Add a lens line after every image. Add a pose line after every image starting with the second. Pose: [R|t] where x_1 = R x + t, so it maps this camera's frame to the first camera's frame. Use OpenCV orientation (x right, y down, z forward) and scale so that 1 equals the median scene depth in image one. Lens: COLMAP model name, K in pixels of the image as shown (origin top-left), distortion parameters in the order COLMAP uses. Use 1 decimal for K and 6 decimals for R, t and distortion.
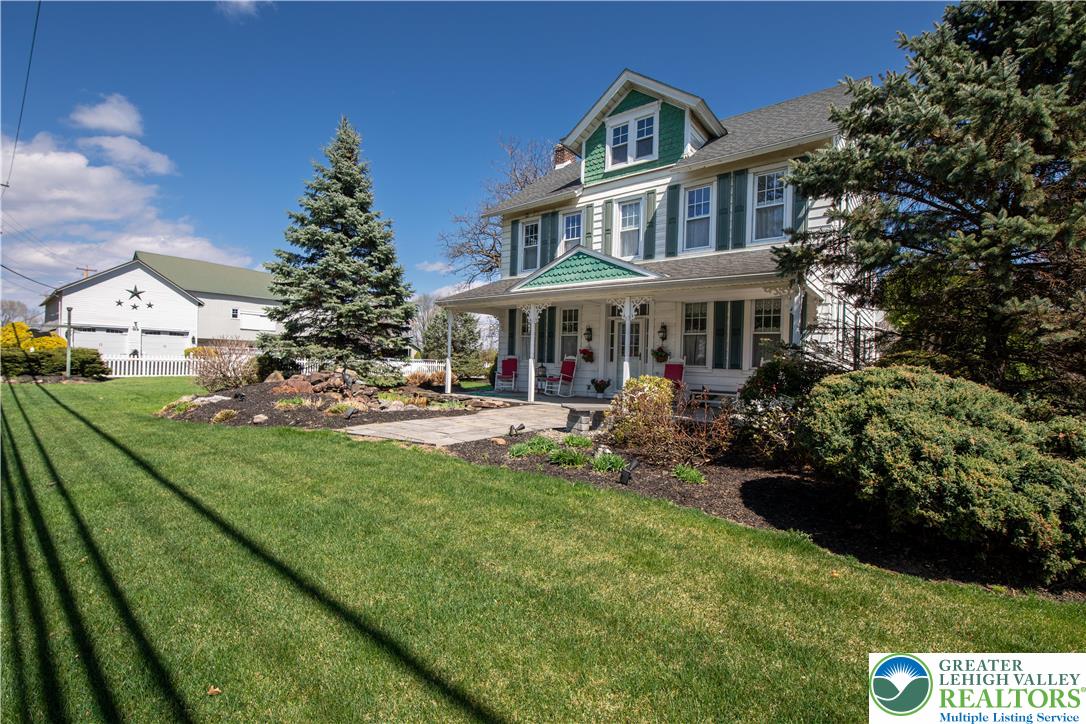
lens RADIAL K [[473.8, 0, 531.2], [0, 473.8, 362.0], [0, 0, 1]] dist [0.000650, -0.009149]
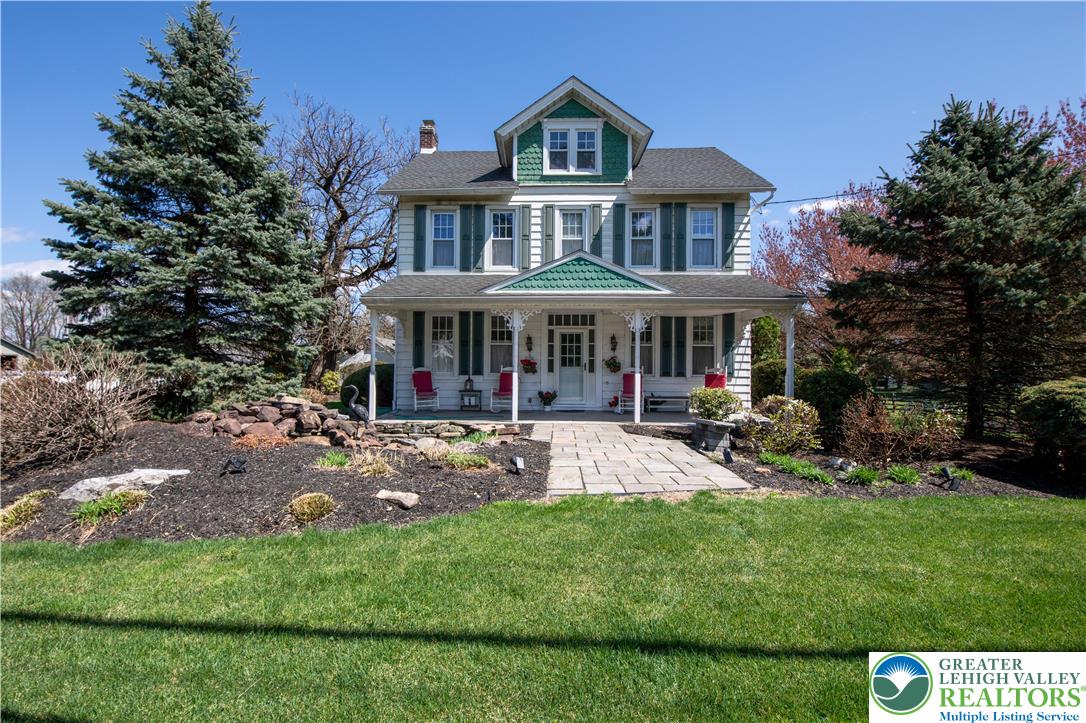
lens RADIAL K [[473.8, 0, 531.2], [0, 473.8, 361.5], [0, 0, 1]] dist [0.000650, -0.009149]
pose [[0.796264, -0.012292, 0.604825, -0.455995], [0.018064, 0.999831, -0.003461, -0.020695], [-0.604680, 0.013681, 0.796351, 0.262055]]
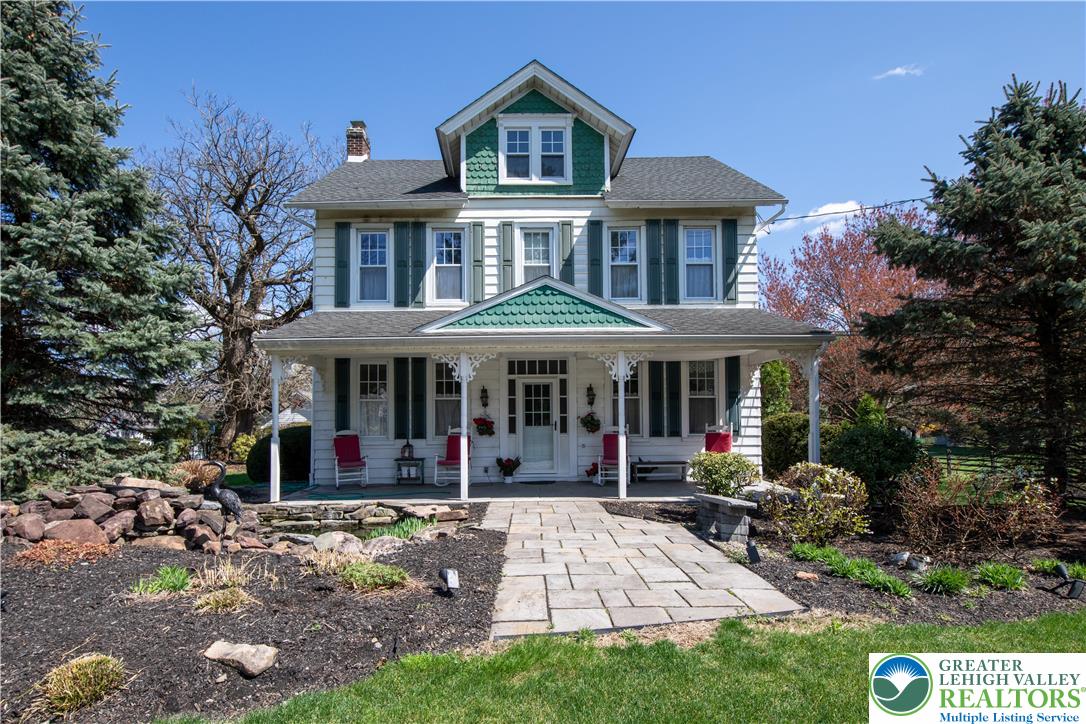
lens RADIAL K [[542.8, 0, 520.6], [0, 542.8, 411.9], [0, 0, 1]] dist [-0.002204, -0.000152]
pose [[0.769590, -0.017782, 0.638290, -0.385853], [0.033688, 0.999351, -0.012778, -0.024589], [-0.637649, 0.031336, 0.769690, 0.326612]]
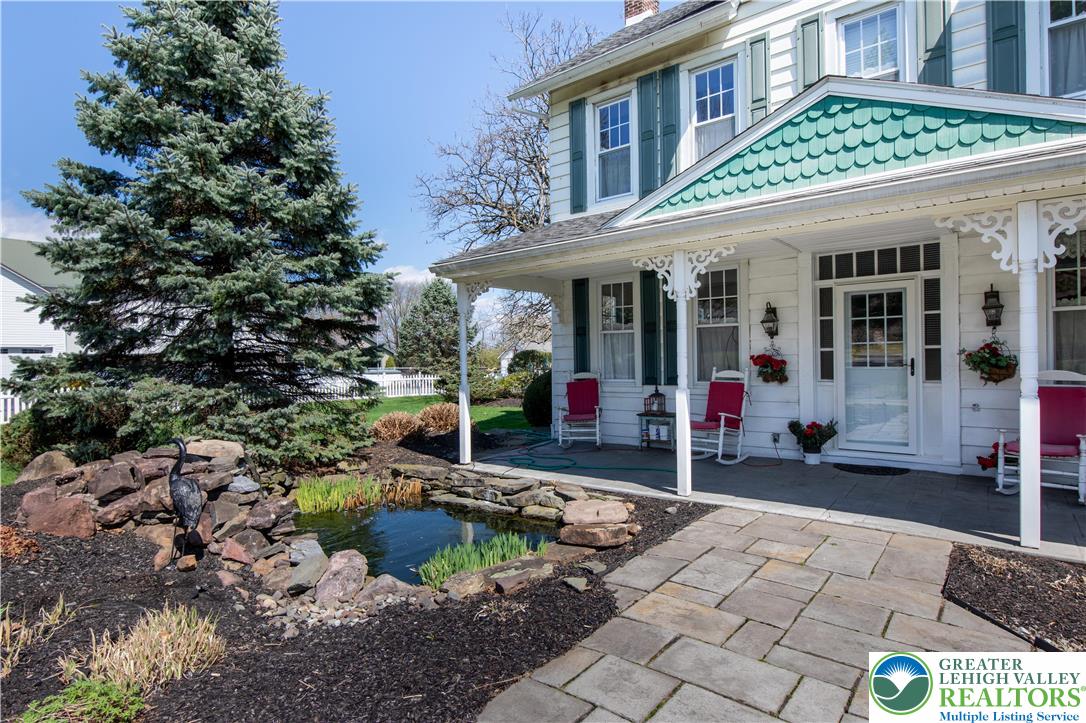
lens RADIAL K [[573.9, 0, 528.1], [0, 573.9, 363.4], [0, 0, 1]] dist [-0.001409, -0.001912]
pose [[0.998853, -0.047847, 0.001554, -0.117457], [0.047837, 0.998836, 0.006135, -0.034128], [-0.001846, -0.006053, 0.999980, 0.465599]]
